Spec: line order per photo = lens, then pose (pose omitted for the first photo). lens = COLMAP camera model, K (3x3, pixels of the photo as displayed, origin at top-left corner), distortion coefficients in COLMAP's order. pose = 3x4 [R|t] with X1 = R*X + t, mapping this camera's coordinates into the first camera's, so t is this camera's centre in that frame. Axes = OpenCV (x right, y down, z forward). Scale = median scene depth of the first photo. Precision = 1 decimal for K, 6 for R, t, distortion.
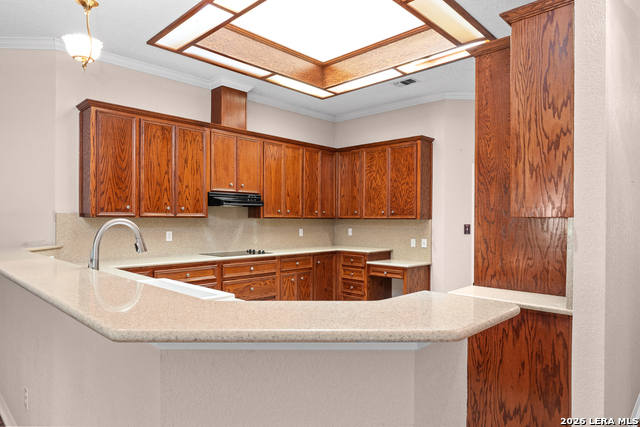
lens RADIAL K [[396.2, 0, 321.4], [0, 396.2, 219.1], [0, 0, 1]] dist [-0.006061, 0.003382]
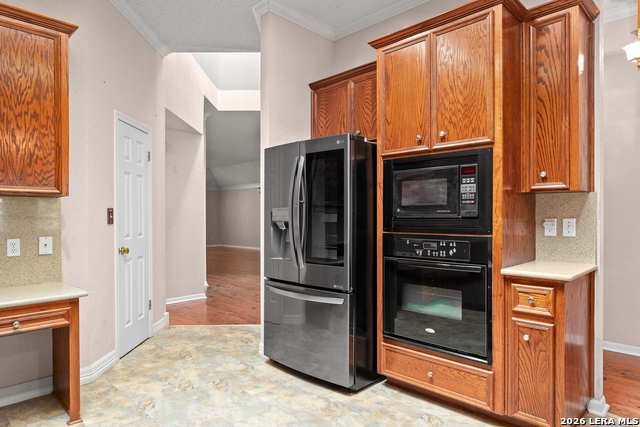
lens RADIAL K [[396.2, 0, 322.7], [0, 396.2, 214.7], [0, 0, 1]] dist [-0.006061, 0.003382]
pose [[0.015344, -0.004530, 0.999872, -0.241770], [0.003264, 0.999985, 0.004481, 0.022891], [-0.999877, 0.003195, 0.015359, 0.697467]]
